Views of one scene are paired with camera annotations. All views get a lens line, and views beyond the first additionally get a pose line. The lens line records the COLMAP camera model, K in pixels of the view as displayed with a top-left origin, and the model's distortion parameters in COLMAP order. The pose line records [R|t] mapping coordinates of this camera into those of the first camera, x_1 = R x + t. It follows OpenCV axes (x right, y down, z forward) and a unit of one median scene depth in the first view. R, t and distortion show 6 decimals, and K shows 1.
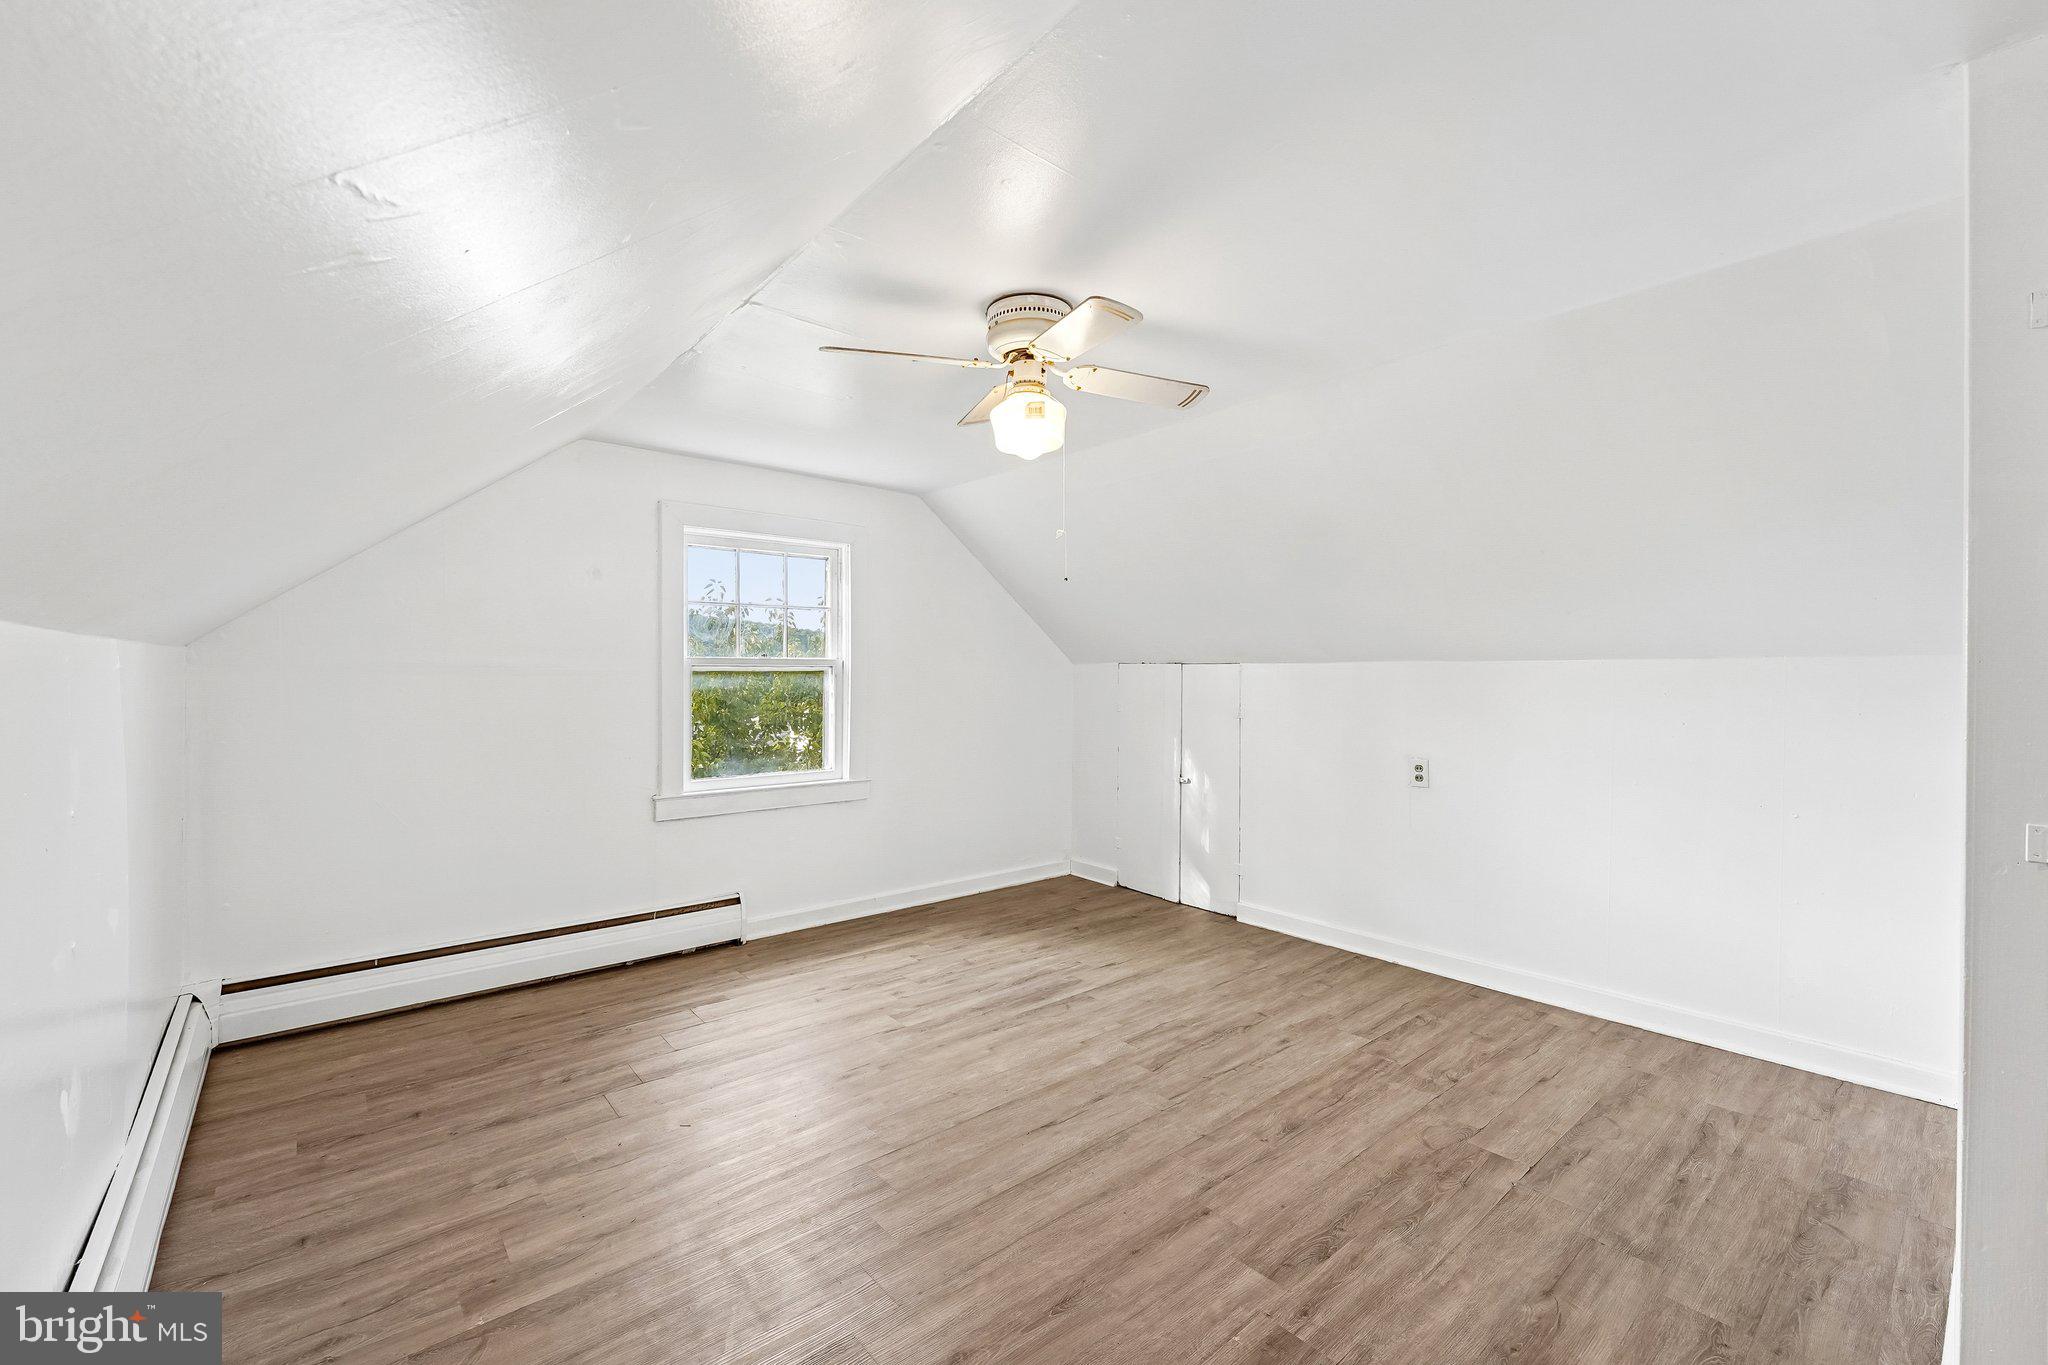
lens RADIAL K [[845.1, 0, 1017.3], [0, 845.1, 675.5], [0, 0, 1]] dist [0.002528, -0.000059]
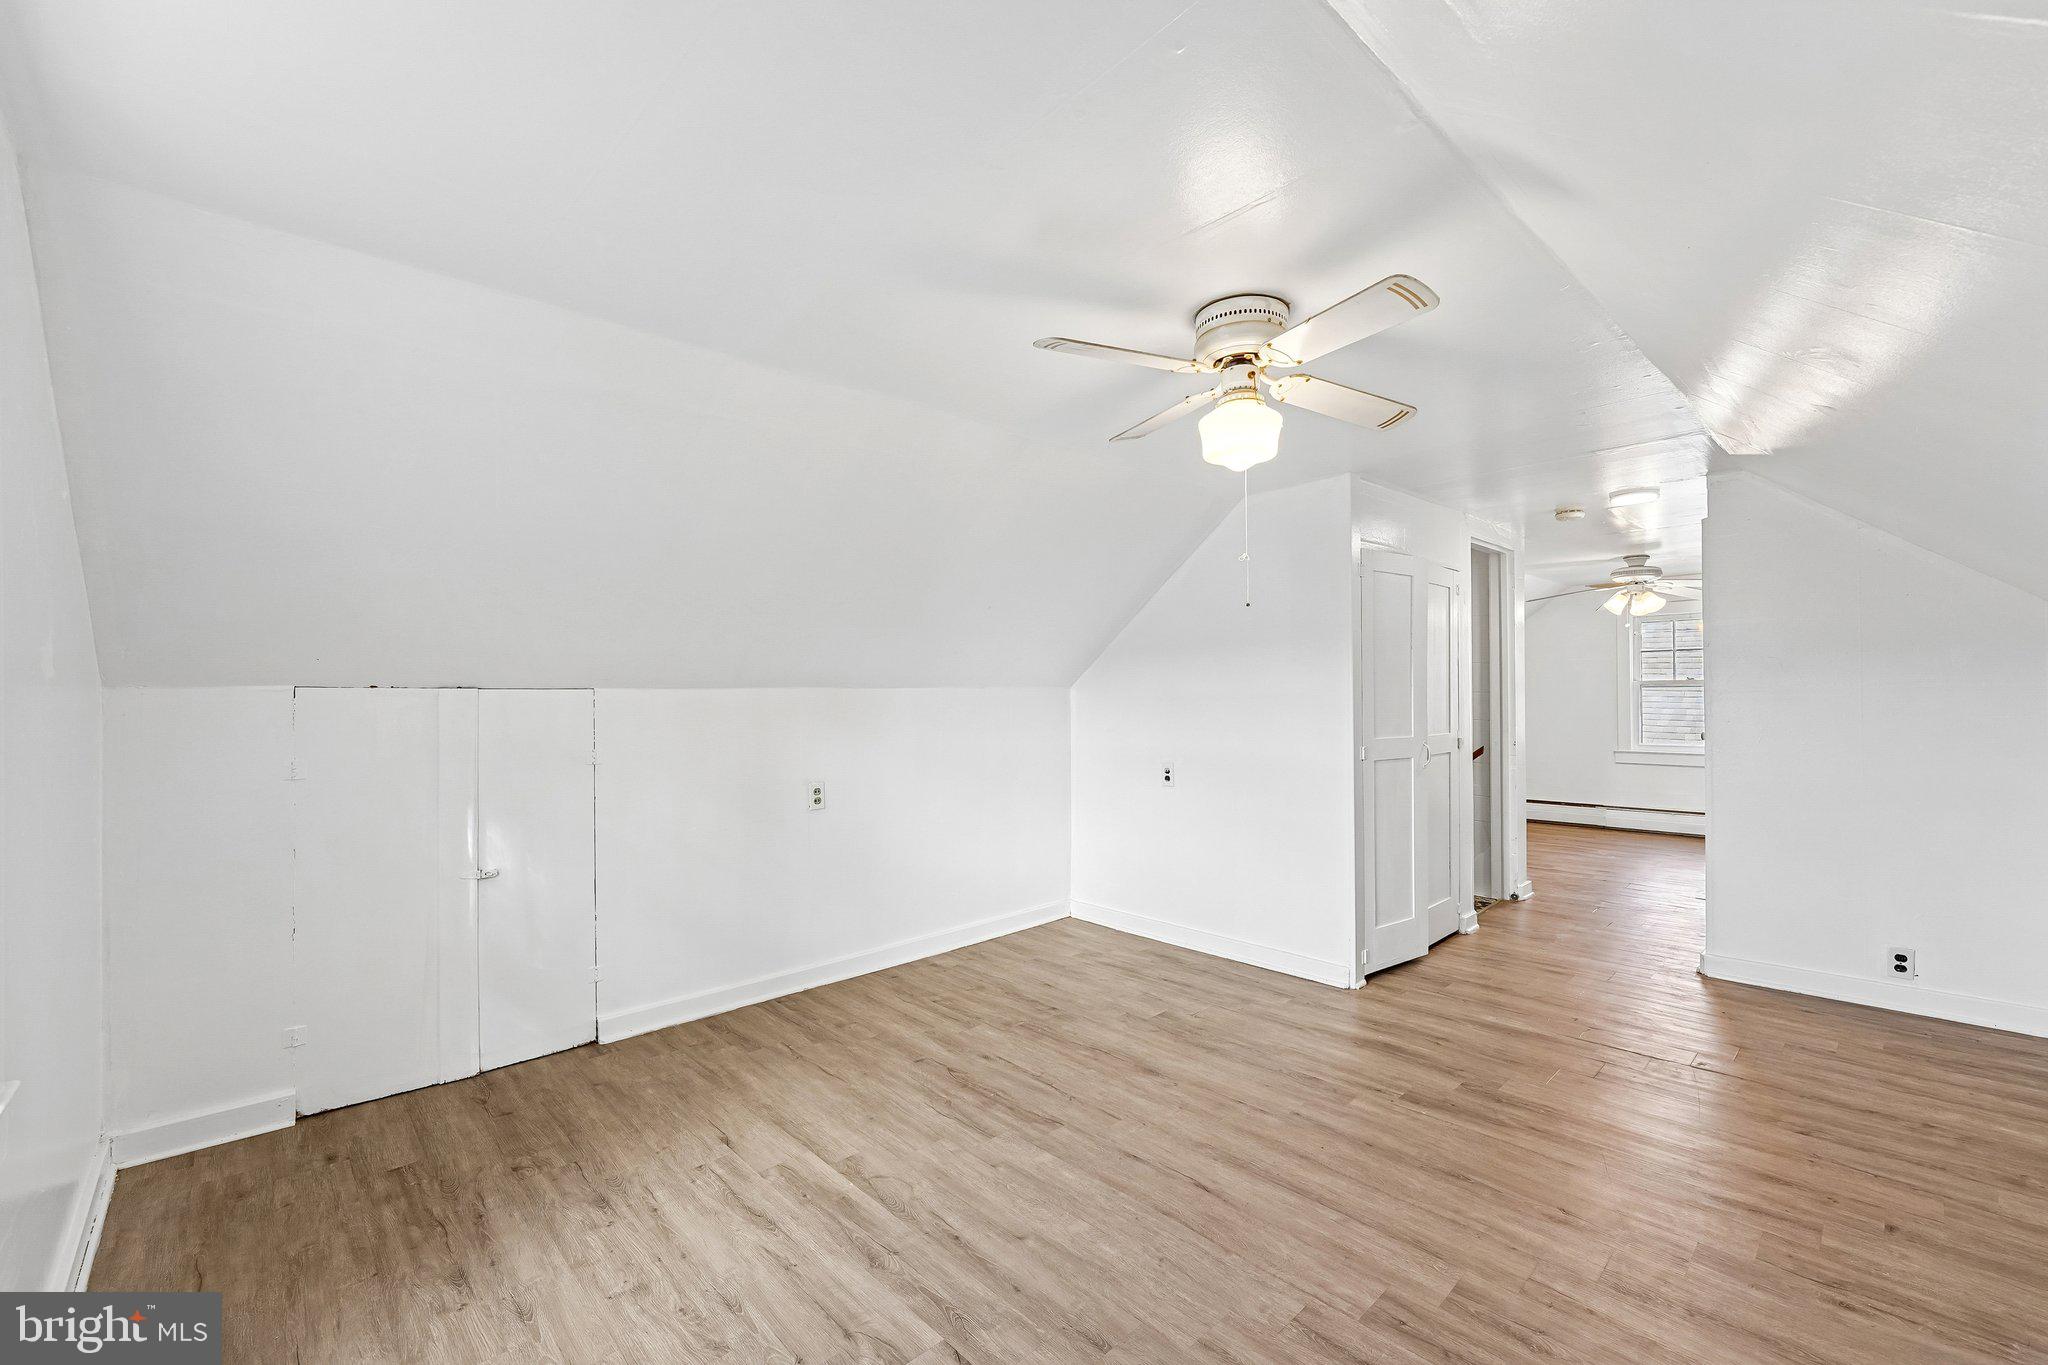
lens RADIAL K [[845.1, 0, 1017.0], [0, 845.1, 689.8], [0, 0, 1]] dist [0.002528, -0.000059]
pose [[-0.041373, 0.001645, 0.999142, -0.626347], [0.012062, 0.999927, -0.001147, -0.011568], [-0.999071, 0.012004, -0.041390, 0.874837]]
